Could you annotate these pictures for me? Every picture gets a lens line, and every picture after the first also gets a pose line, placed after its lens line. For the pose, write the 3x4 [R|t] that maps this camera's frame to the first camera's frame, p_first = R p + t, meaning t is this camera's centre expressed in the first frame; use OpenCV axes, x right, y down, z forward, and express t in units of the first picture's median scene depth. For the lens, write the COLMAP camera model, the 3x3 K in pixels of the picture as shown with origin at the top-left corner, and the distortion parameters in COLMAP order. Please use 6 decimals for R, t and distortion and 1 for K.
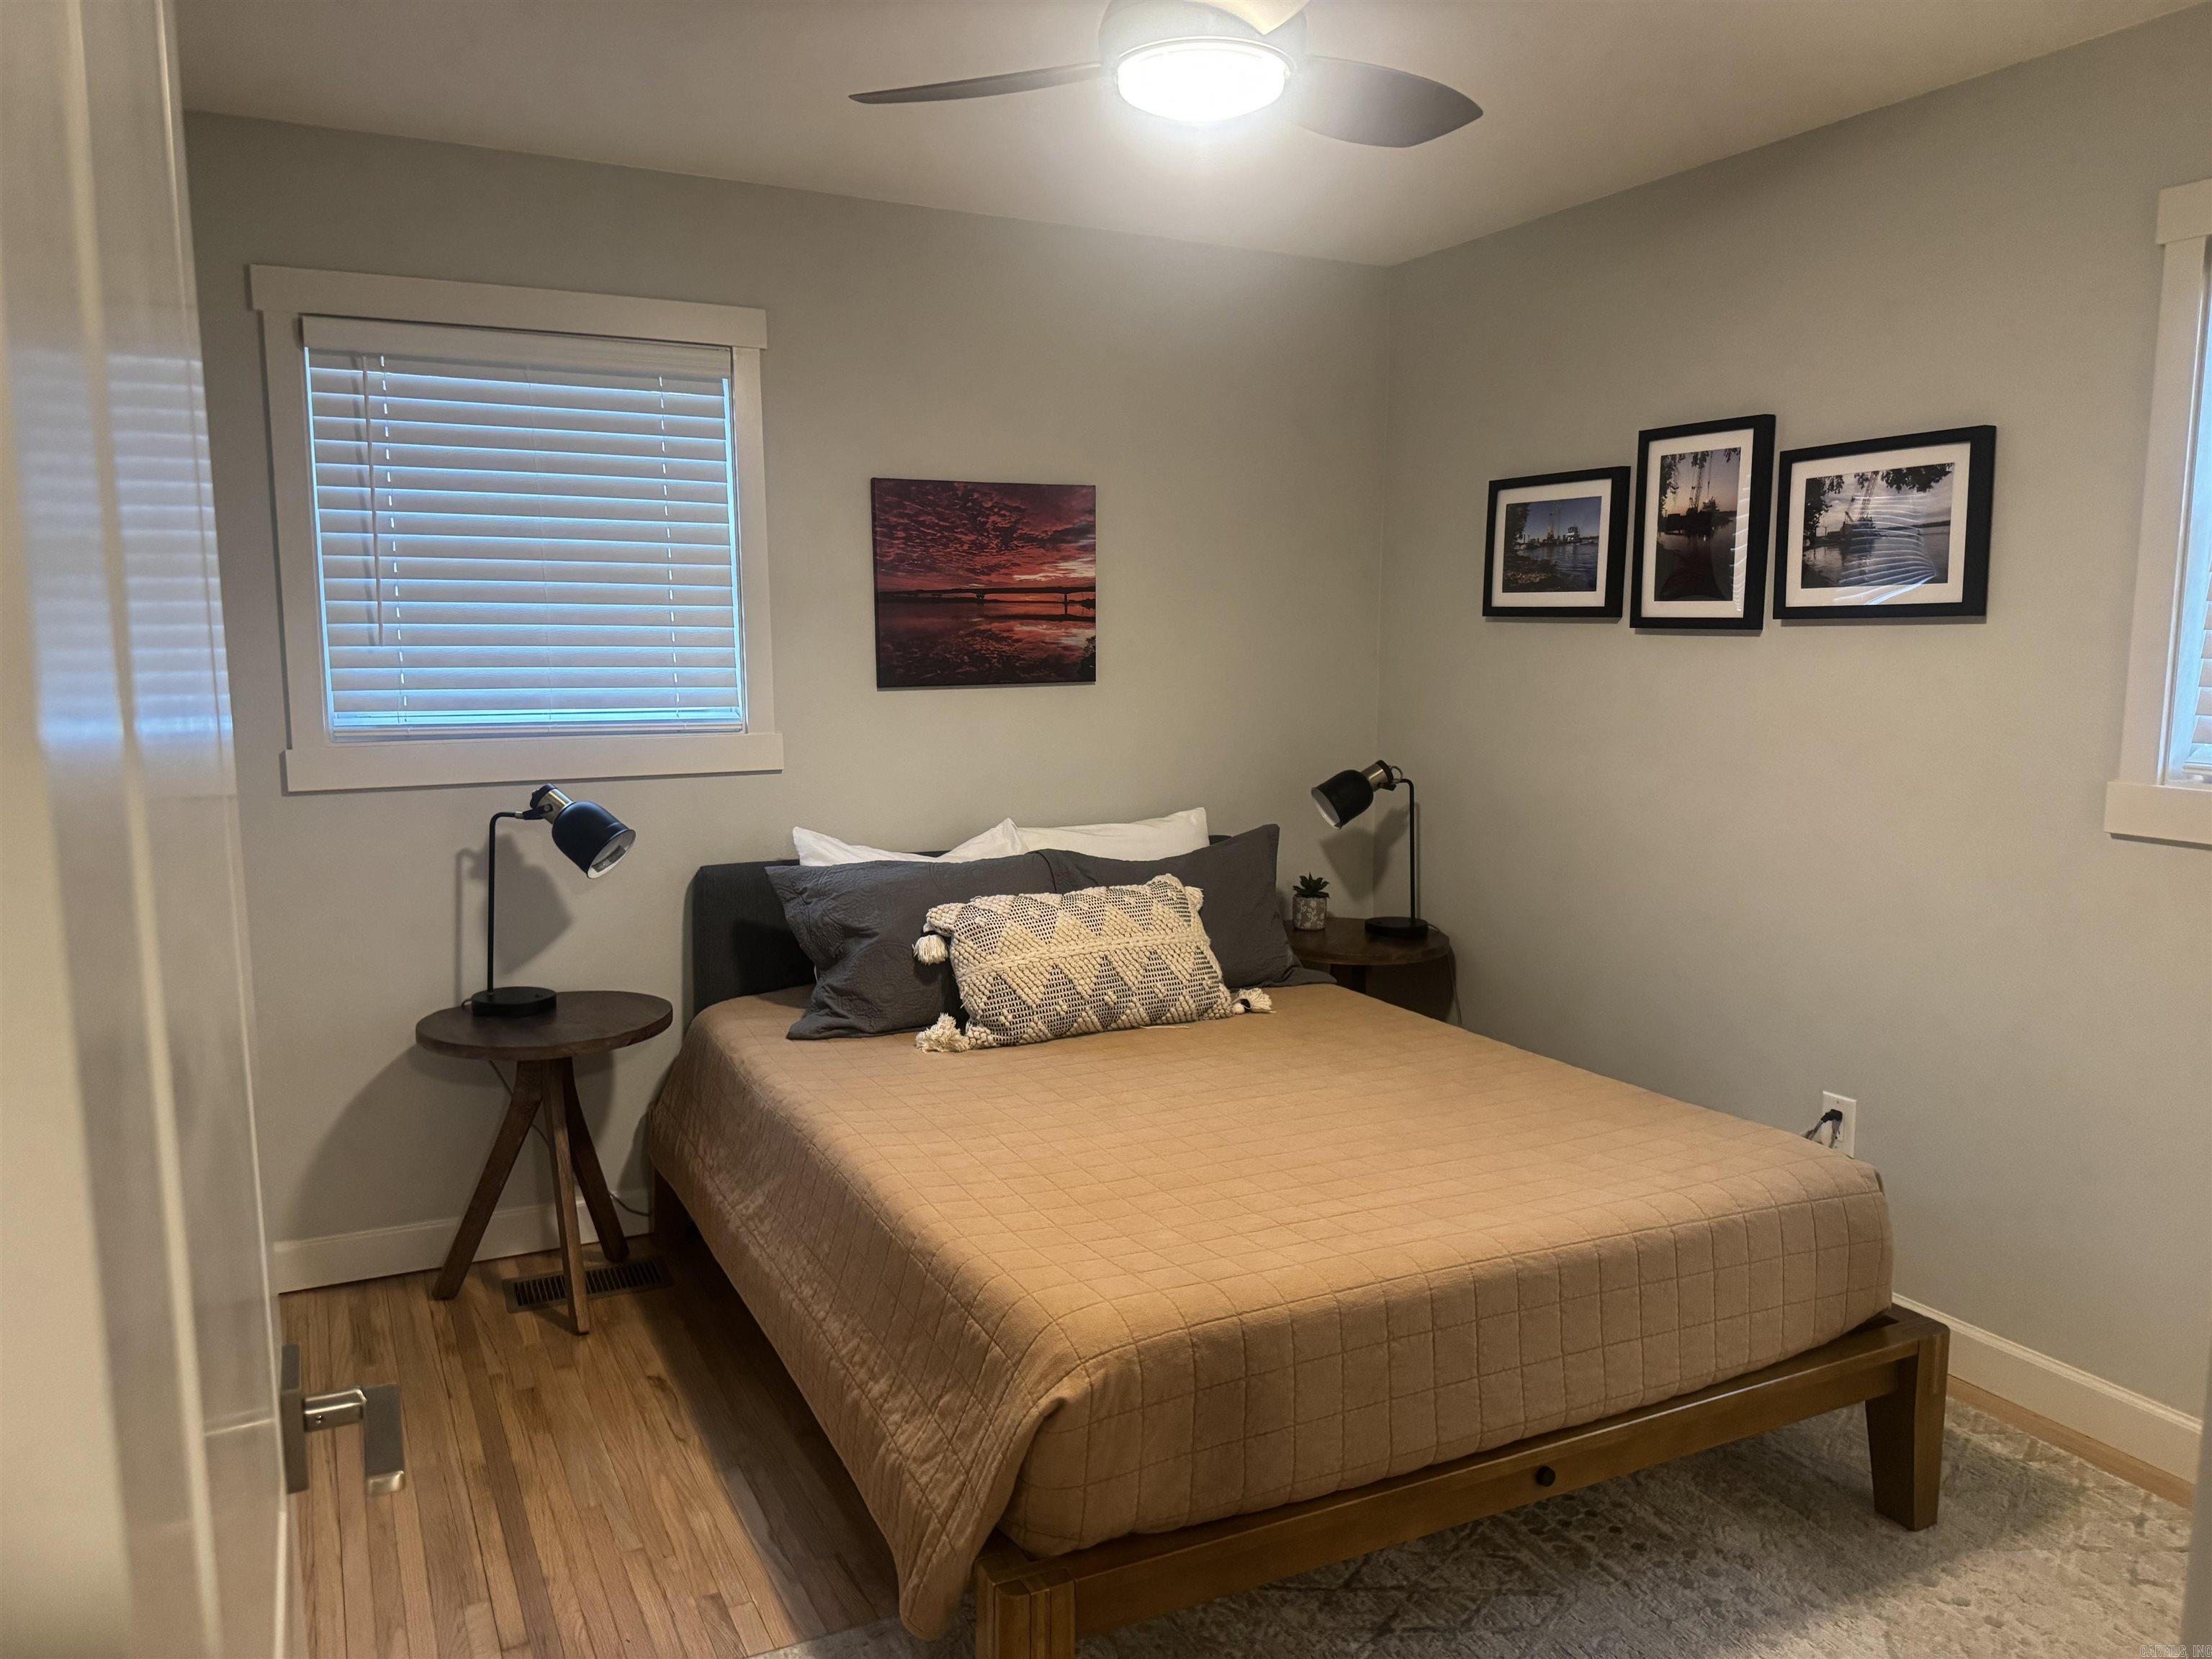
lens RADIAL K [[1604.0, 0, 1075.1], [0, 1604.0, 871.2], [0, 0, 1]] dist [0.070184, -0.185767]
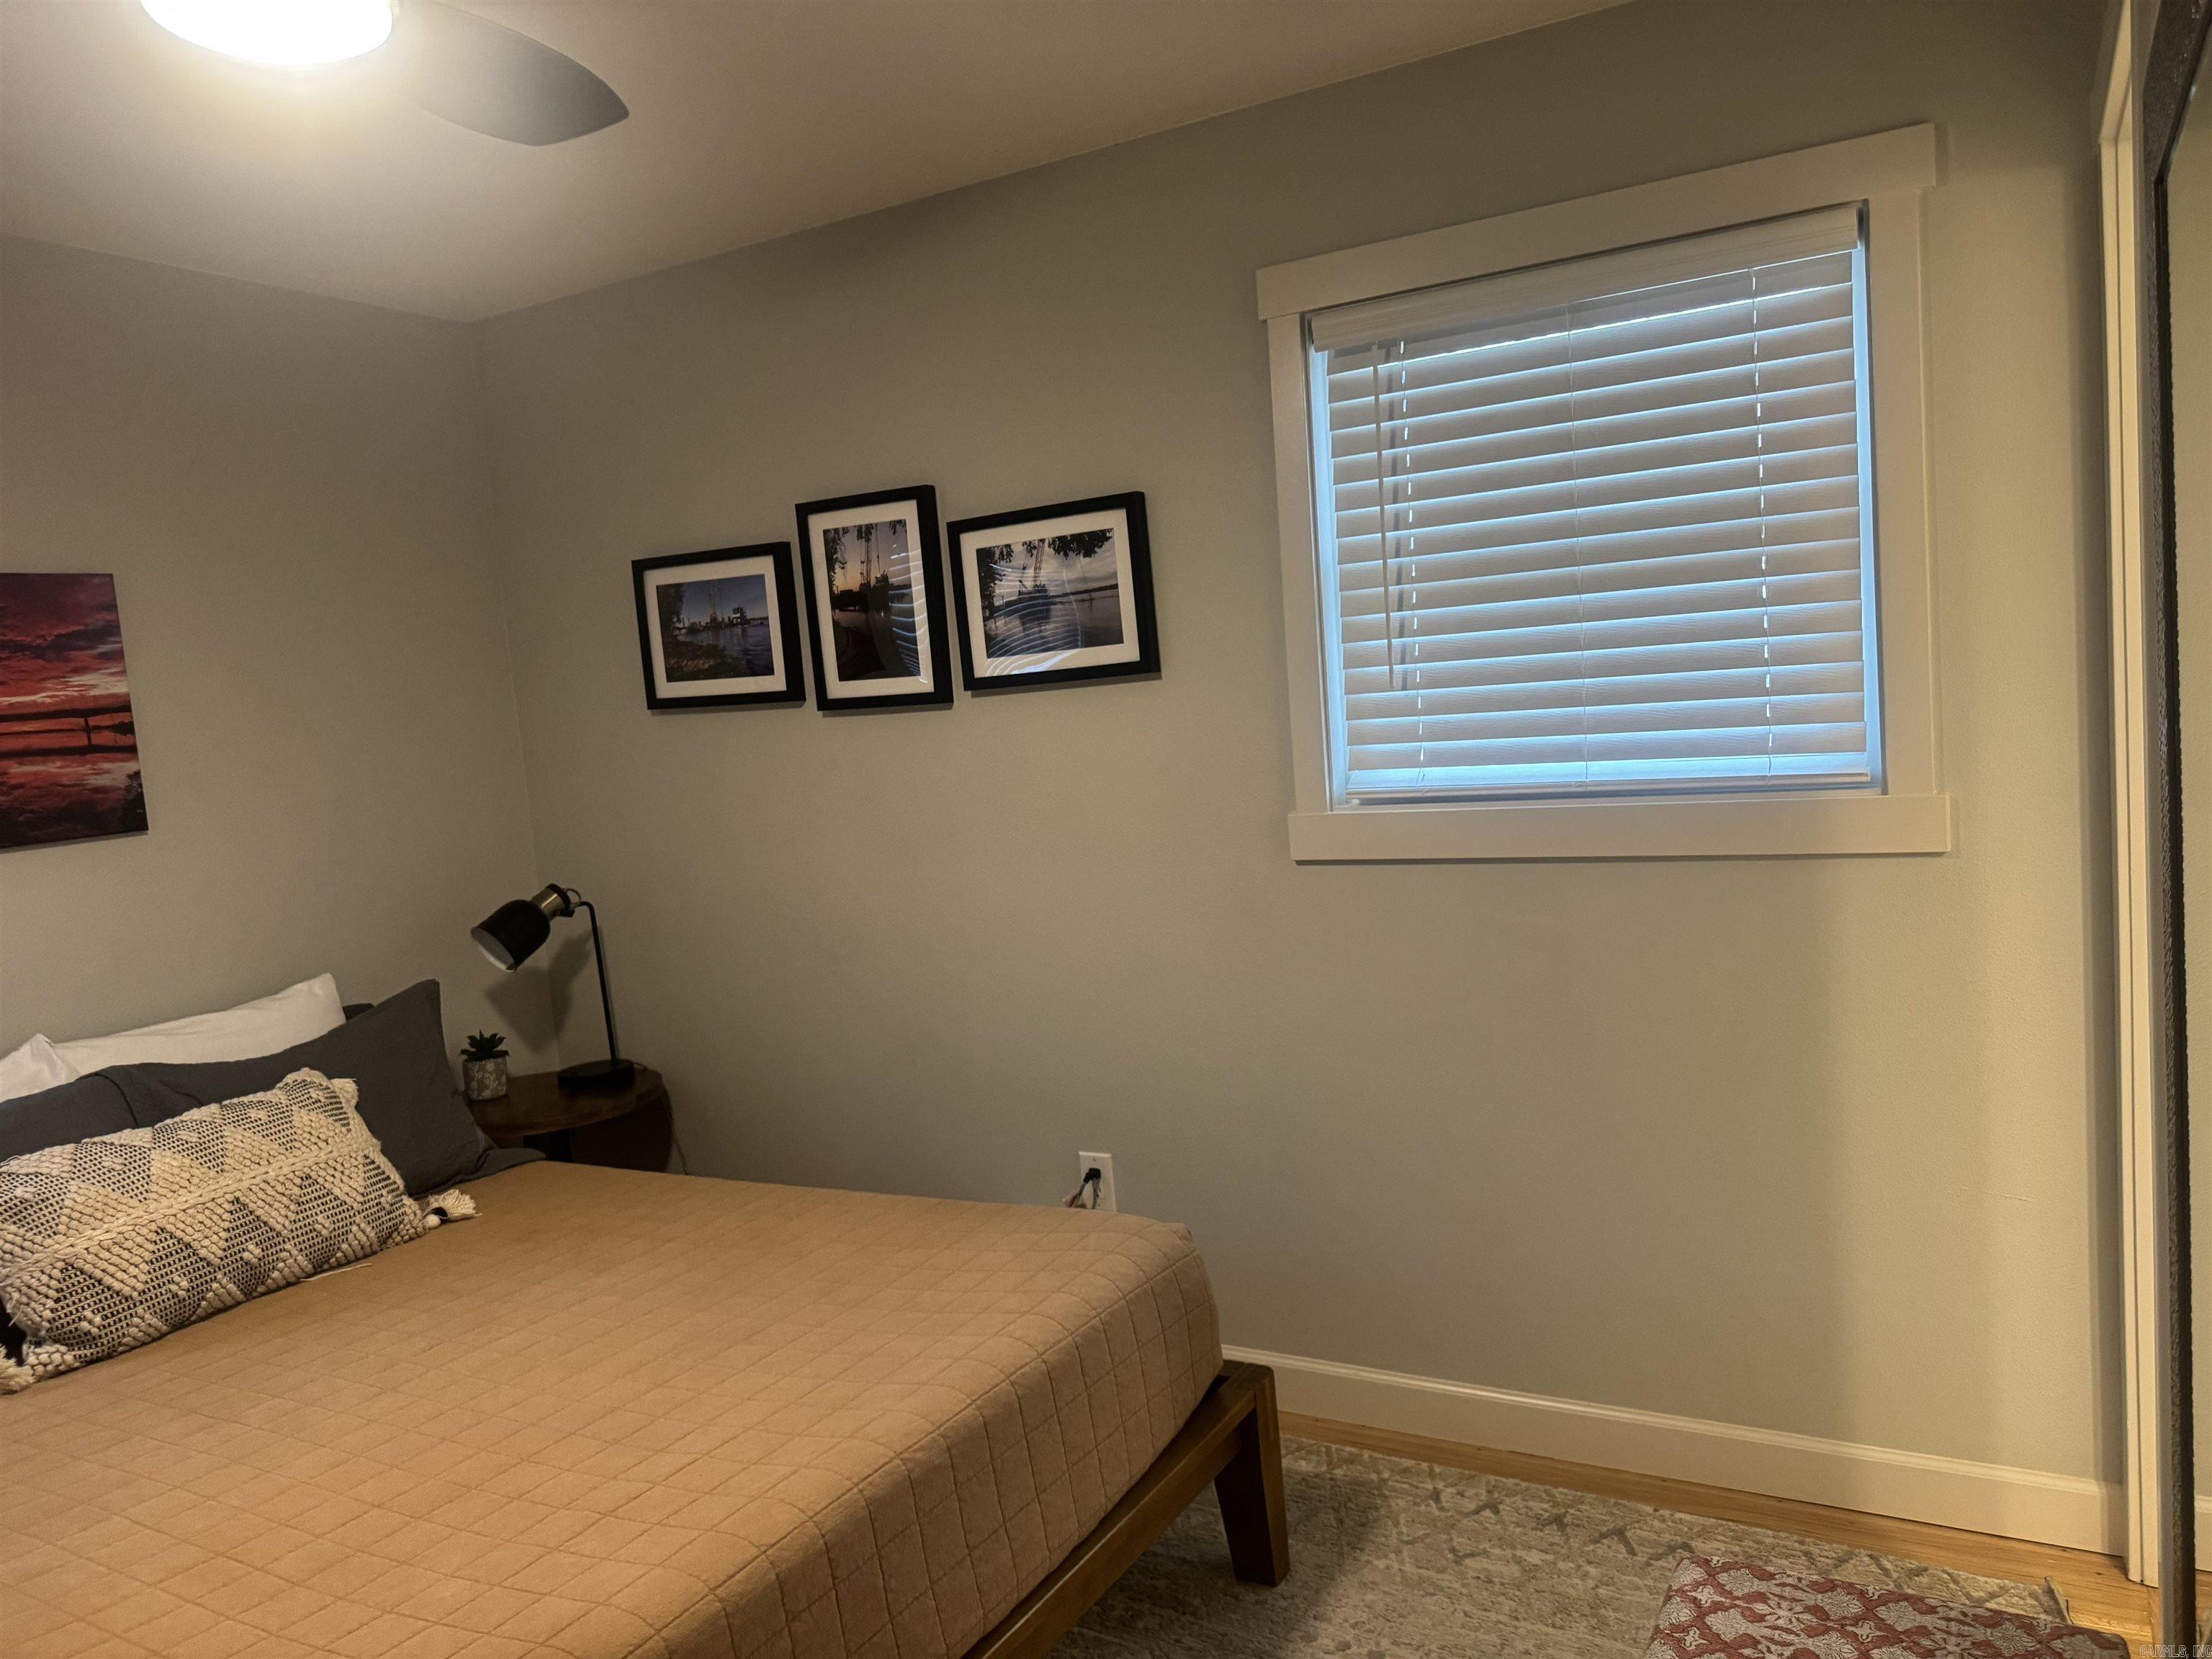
lens RADIAL K [[1562.6, 0, 1112.6], [0, 1562.6, 843.7], [0, 0, 1]] dist [0.030080, -0.047890]
pose [[0.812934, -0.116684, 0.570547, -0.045376], [0.160020, 0.986766, -0.026195, -0.023912], [-0.559940, 0.112594, 0.820847, 0.170603]]
